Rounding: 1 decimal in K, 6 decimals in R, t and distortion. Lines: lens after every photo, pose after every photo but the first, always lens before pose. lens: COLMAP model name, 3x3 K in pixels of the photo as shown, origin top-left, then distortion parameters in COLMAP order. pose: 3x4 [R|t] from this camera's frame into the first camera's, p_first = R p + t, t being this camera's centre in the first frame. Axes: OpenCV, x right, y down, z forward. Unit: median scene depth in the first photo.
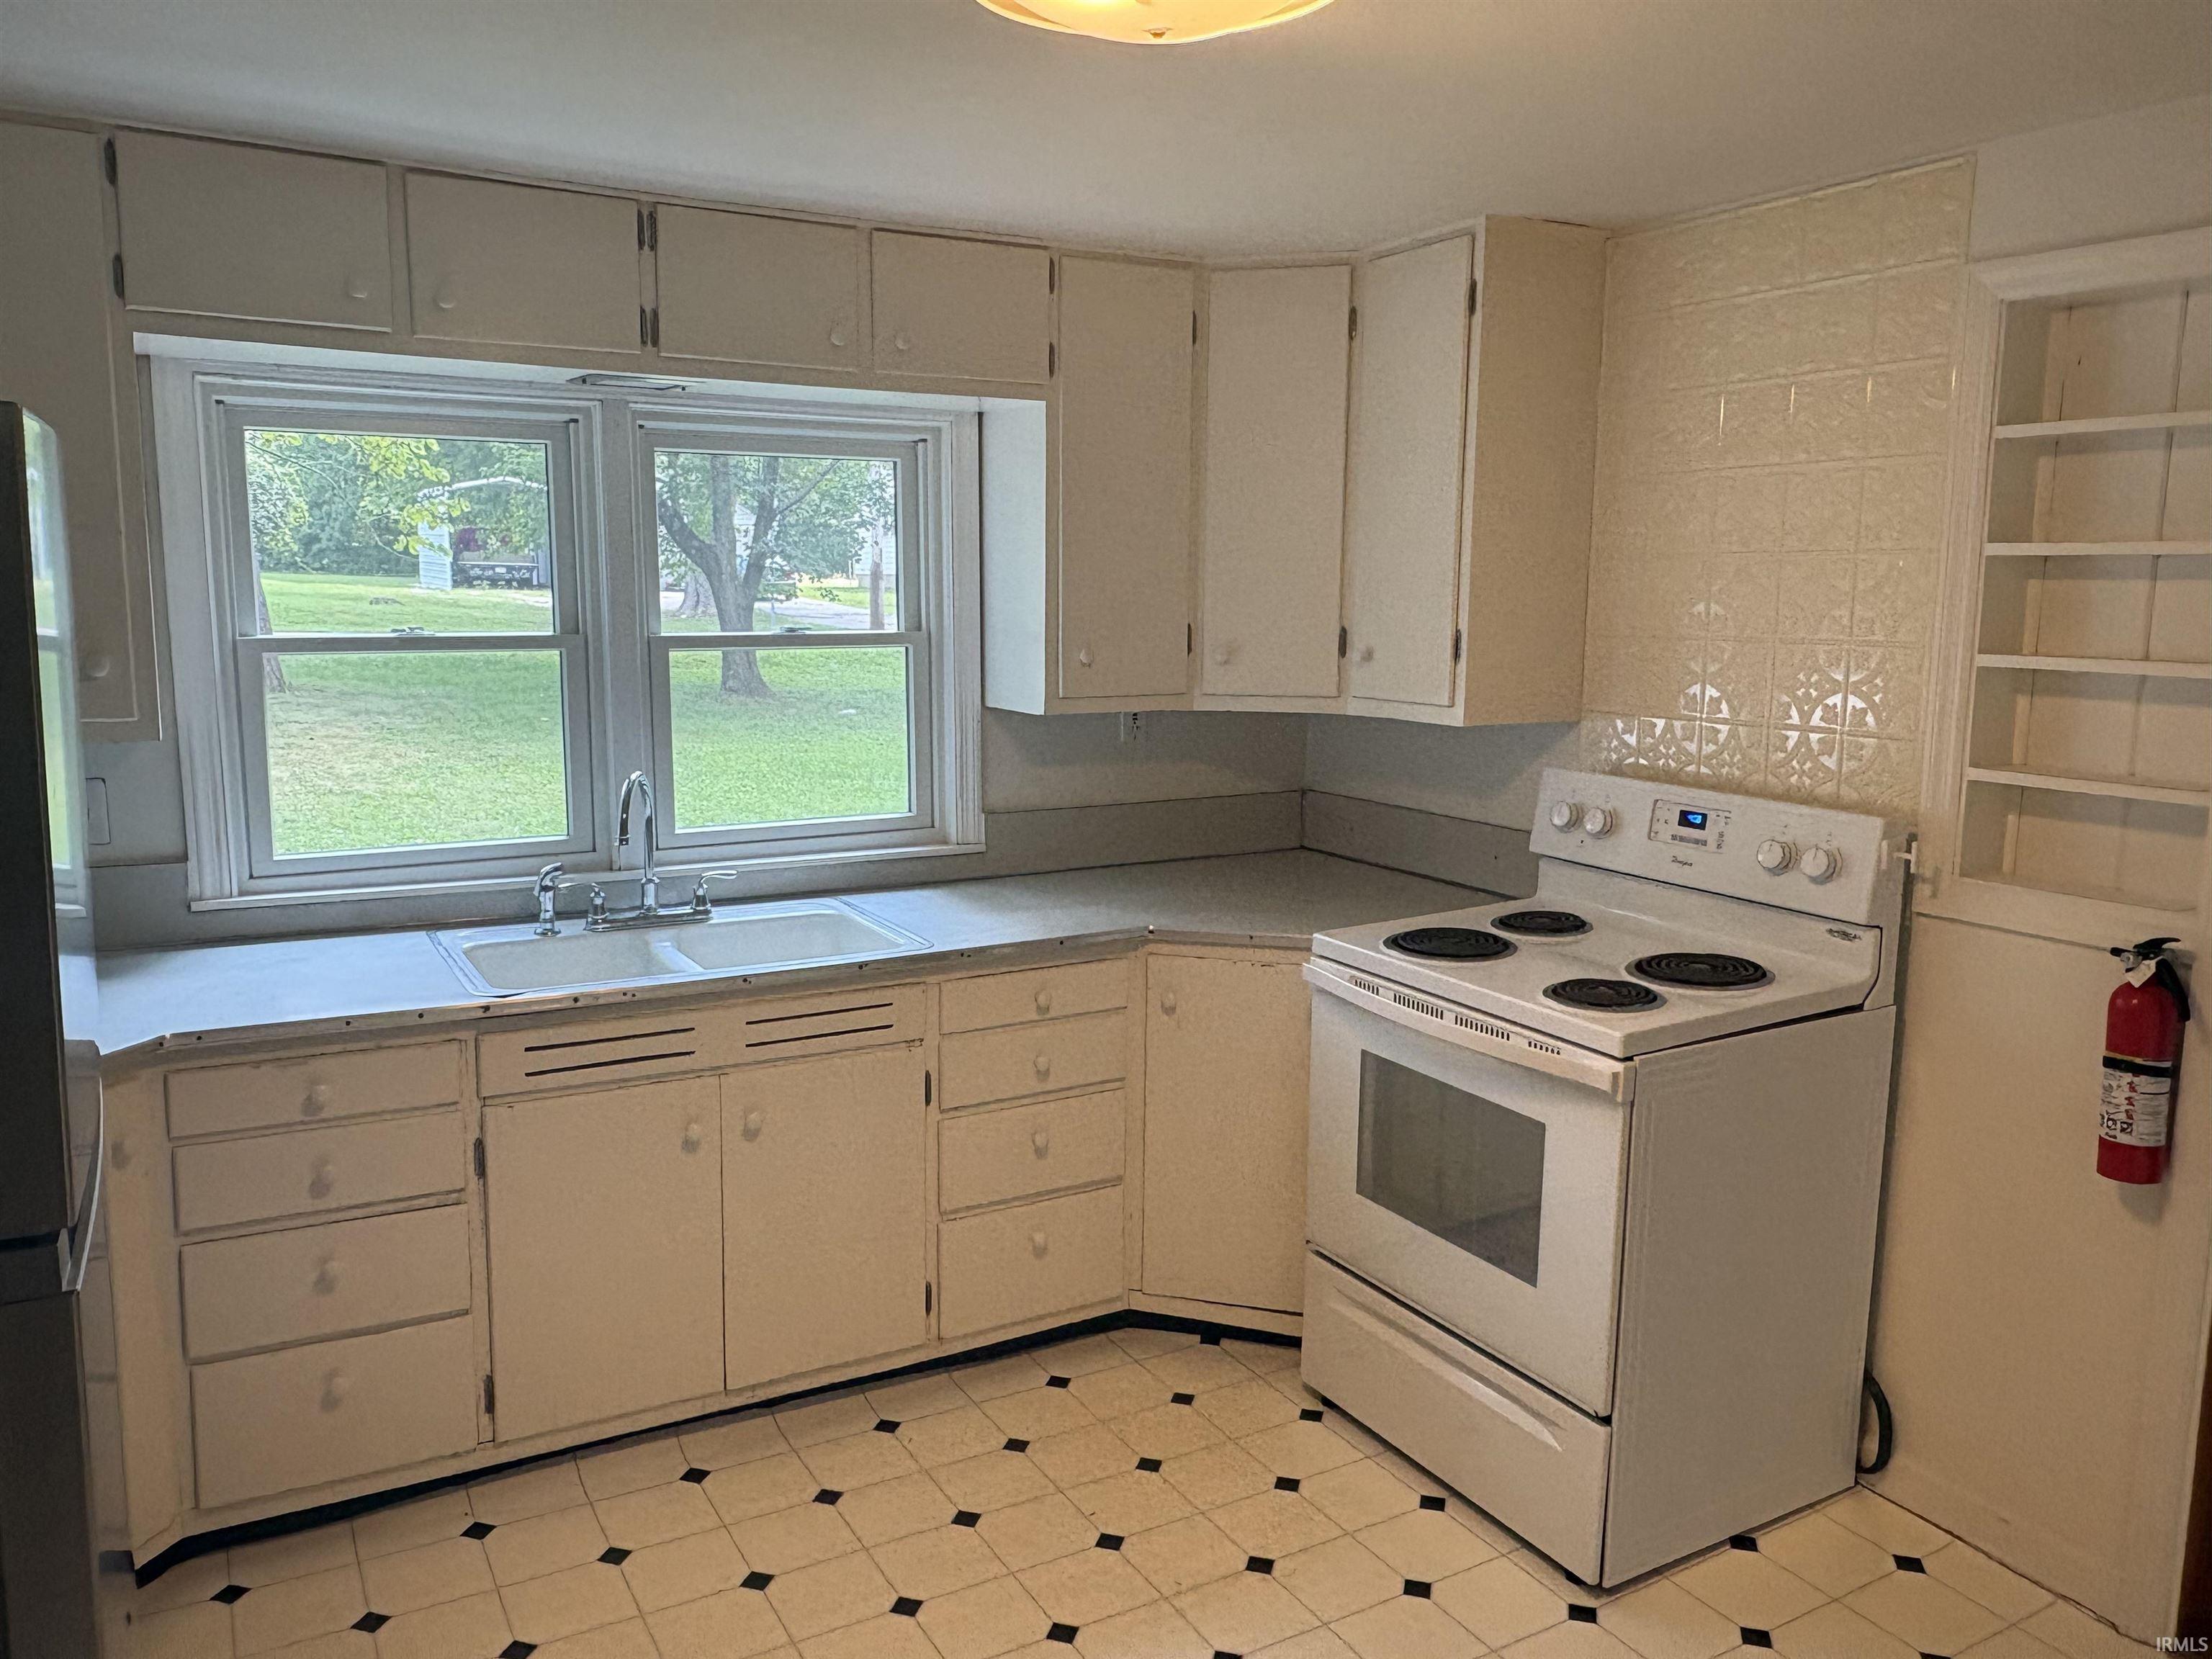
lens RADIAL K [[1656.4, 0, 1099.5], [0, 1656.4, 823.6], [0, 0, 1]] dist [0.011028, 0.001704]
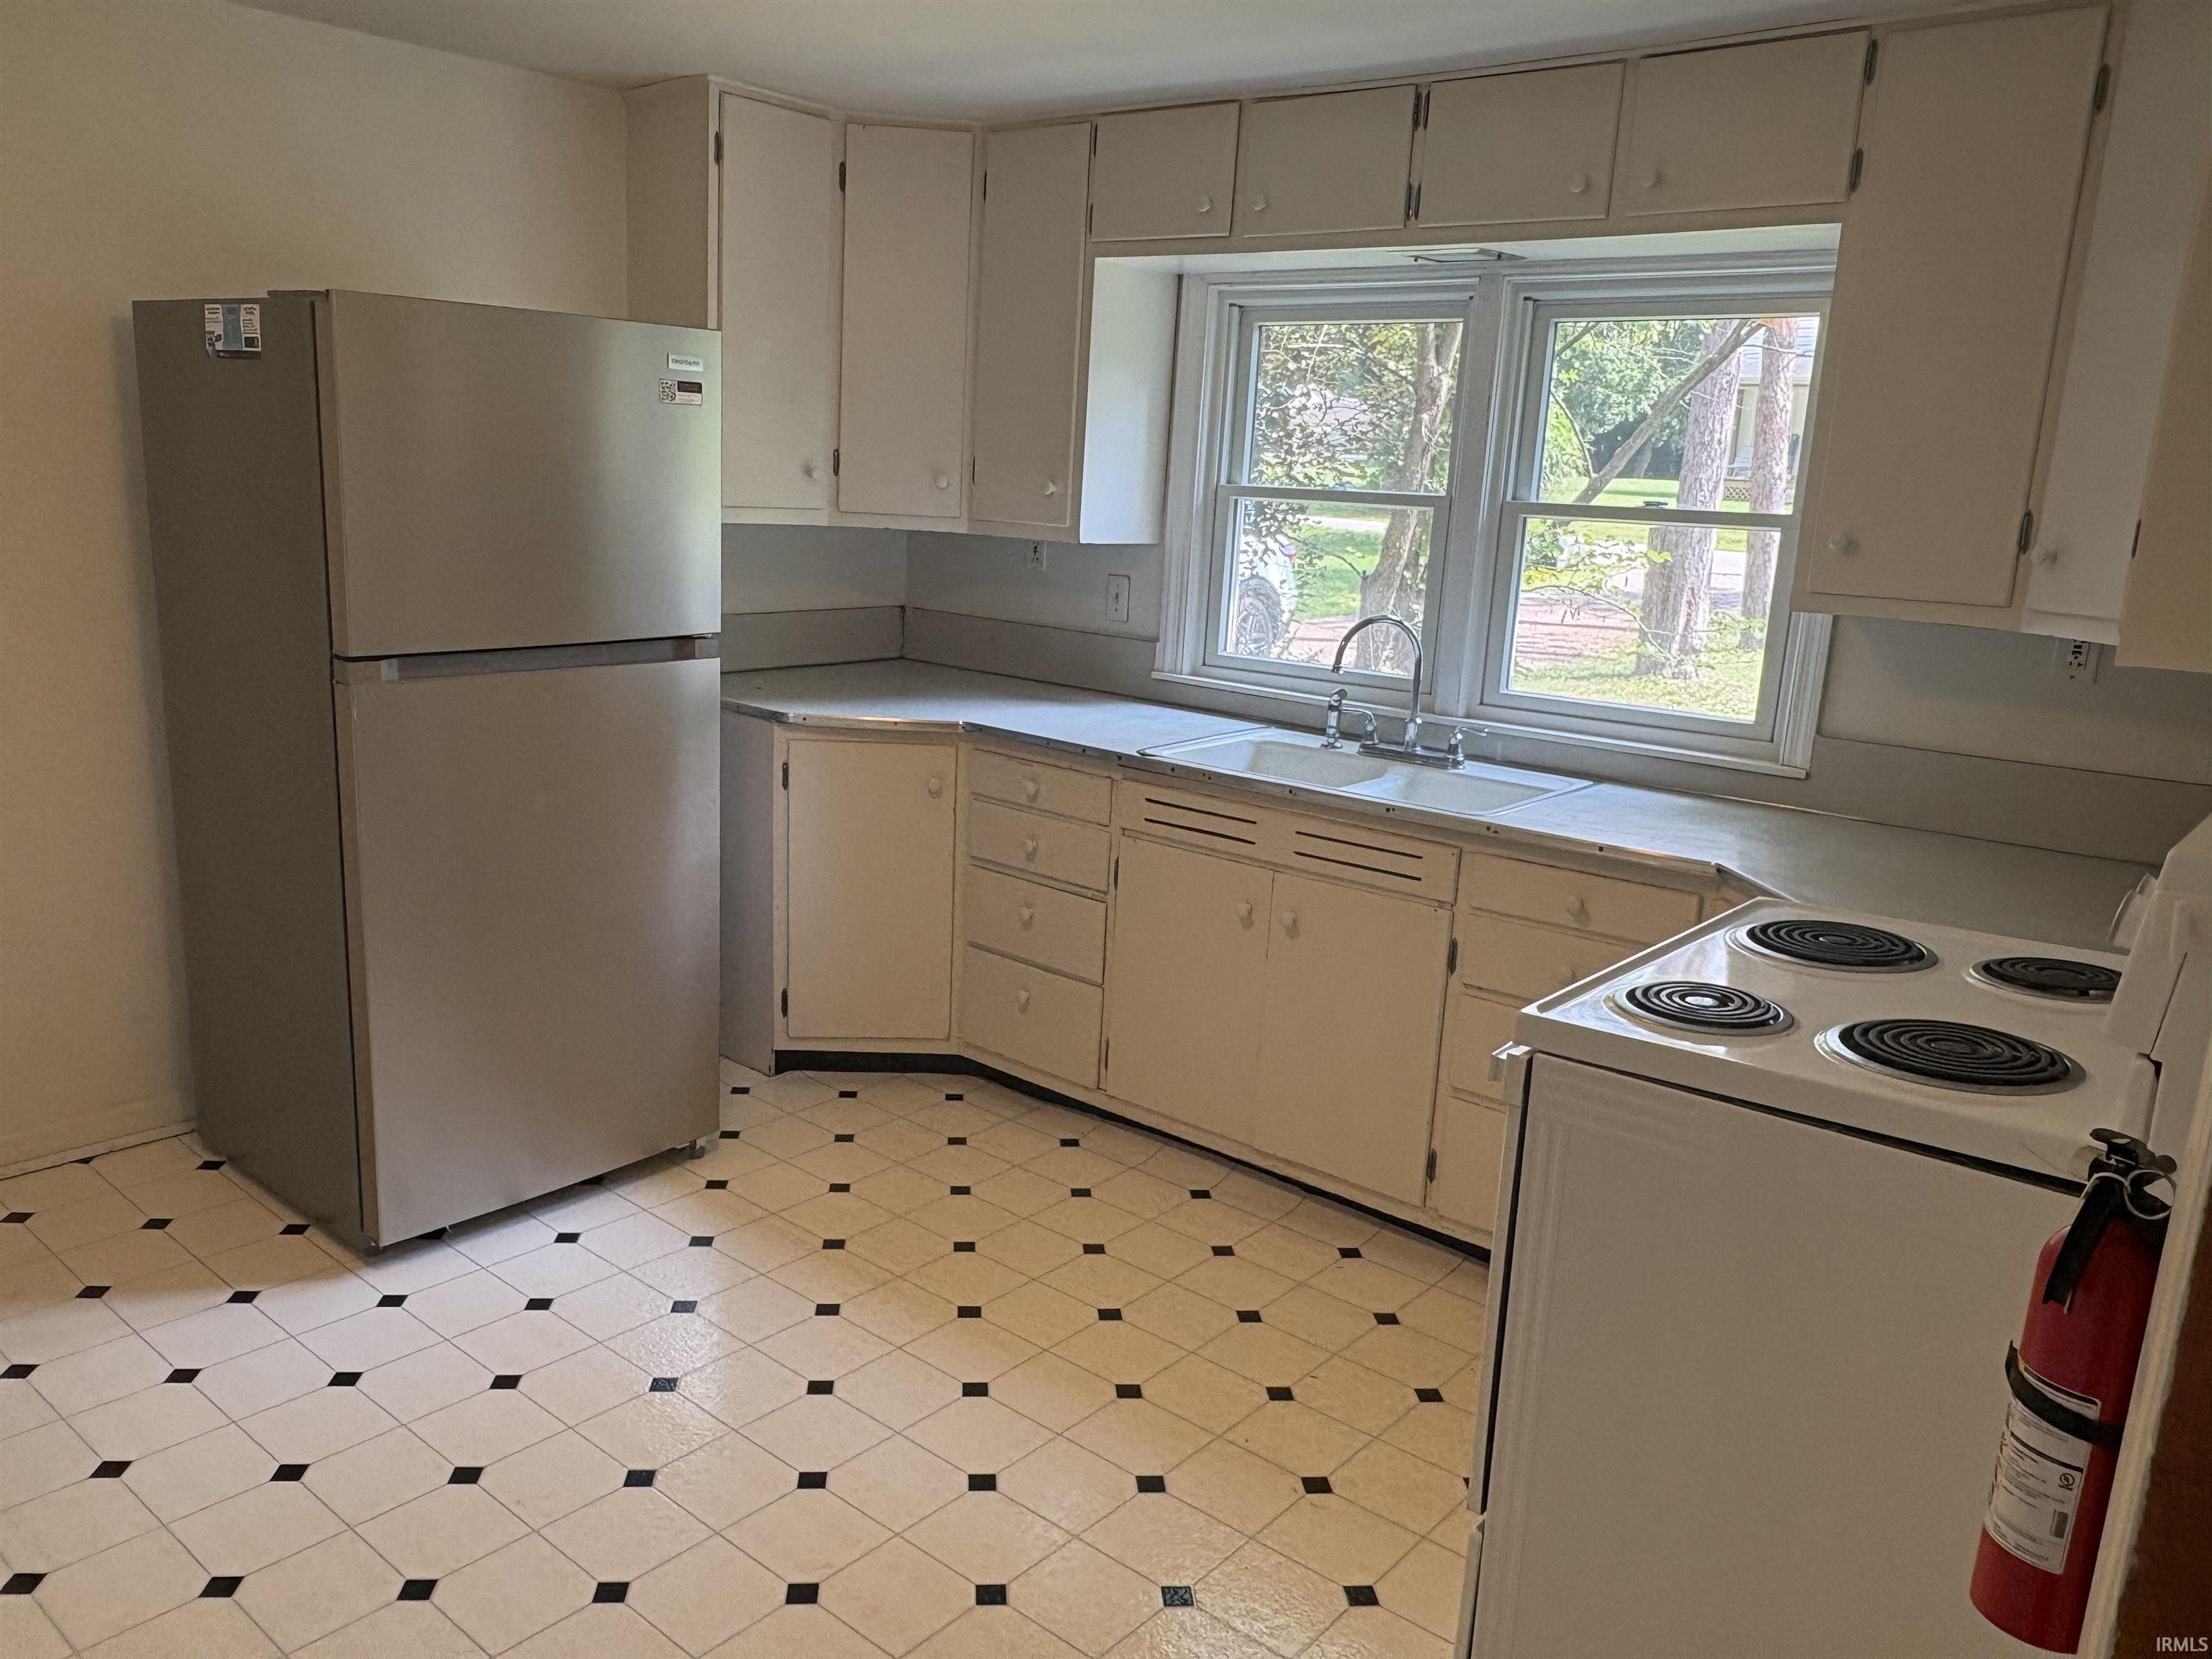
lens RADIAL K [[1656.4, 0, 1099.0], [0, 1656.4, 837.2], [0, 0, 1]] dist [0.011028, 0.001704]
pose [[0.357315, 0.213462, -0.909264, 0.722839], [-0.185705, 0.970332, 0.154822, -0.023767], [0.915336, 0.113534, 0.386355, 0.429127]]
